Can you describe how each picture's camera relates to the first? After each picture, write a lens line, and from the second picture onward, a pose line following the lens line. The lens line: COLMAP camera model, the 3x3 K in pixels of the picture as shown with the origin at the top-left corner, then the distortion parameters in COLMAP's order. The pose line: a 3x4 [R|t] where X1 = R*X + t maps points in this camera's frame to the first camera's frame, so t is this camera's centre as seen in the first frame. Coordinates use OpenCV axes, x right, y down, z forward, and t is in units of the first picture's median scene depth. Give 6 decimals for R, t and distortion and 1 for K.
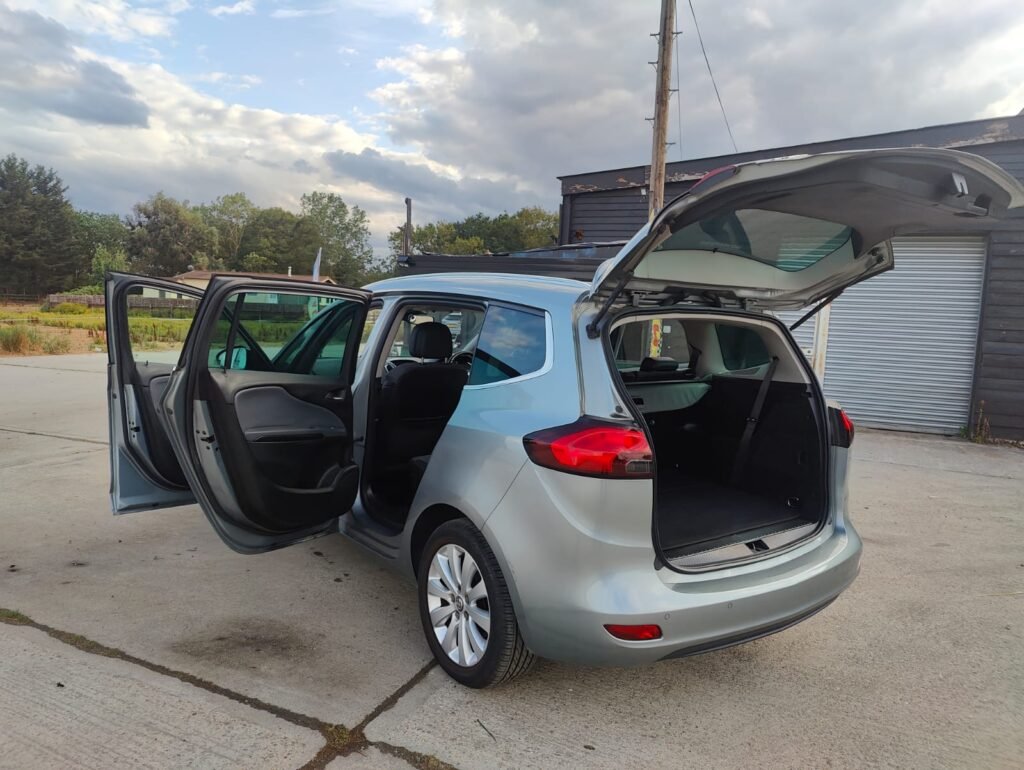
lens RADIAL K [[711.0, 0, 517.7], [0, 711.0, 383.1], [0, 0, 1]] dist [0.050126, -0.053976]
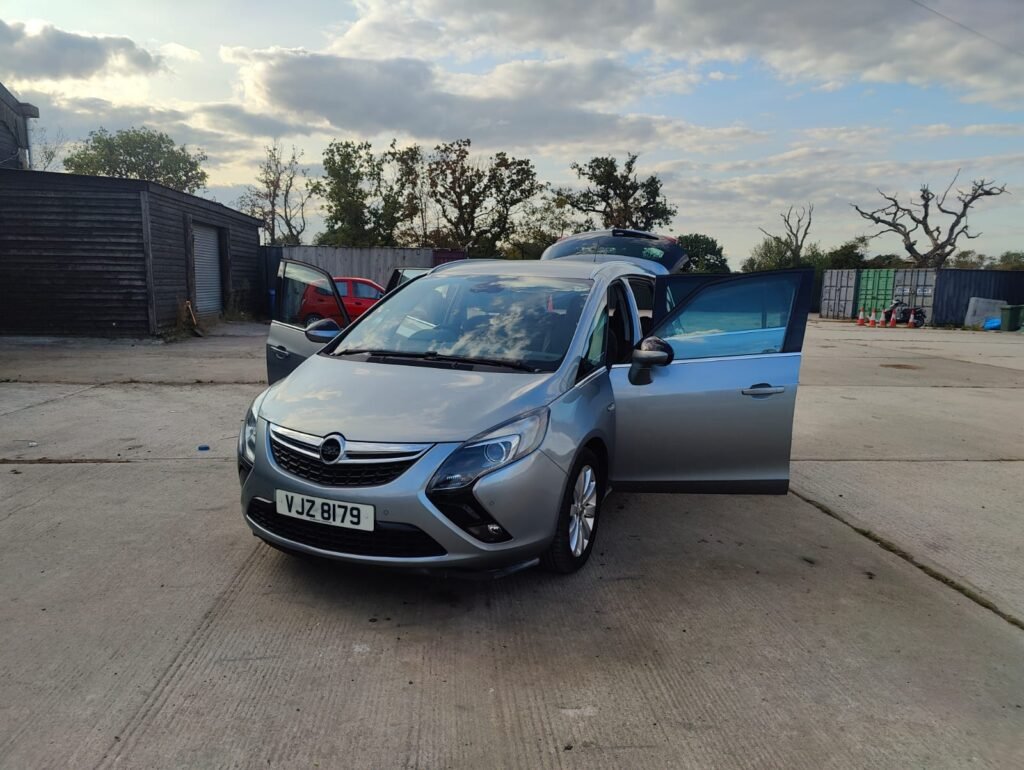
lens RADIAL K [[711.0, 0, 506.3], [0, 711.0, 391.0], [0, 0, 1]] dist [0.050126, -0.053976]
pose [[-0.498532, -0.186720, 0.846523, -0.518829], [0.041284, 0.970305, 0.238335, -0.101919], [-0.865888, 0.153766, -0.476020, 0.778289]]
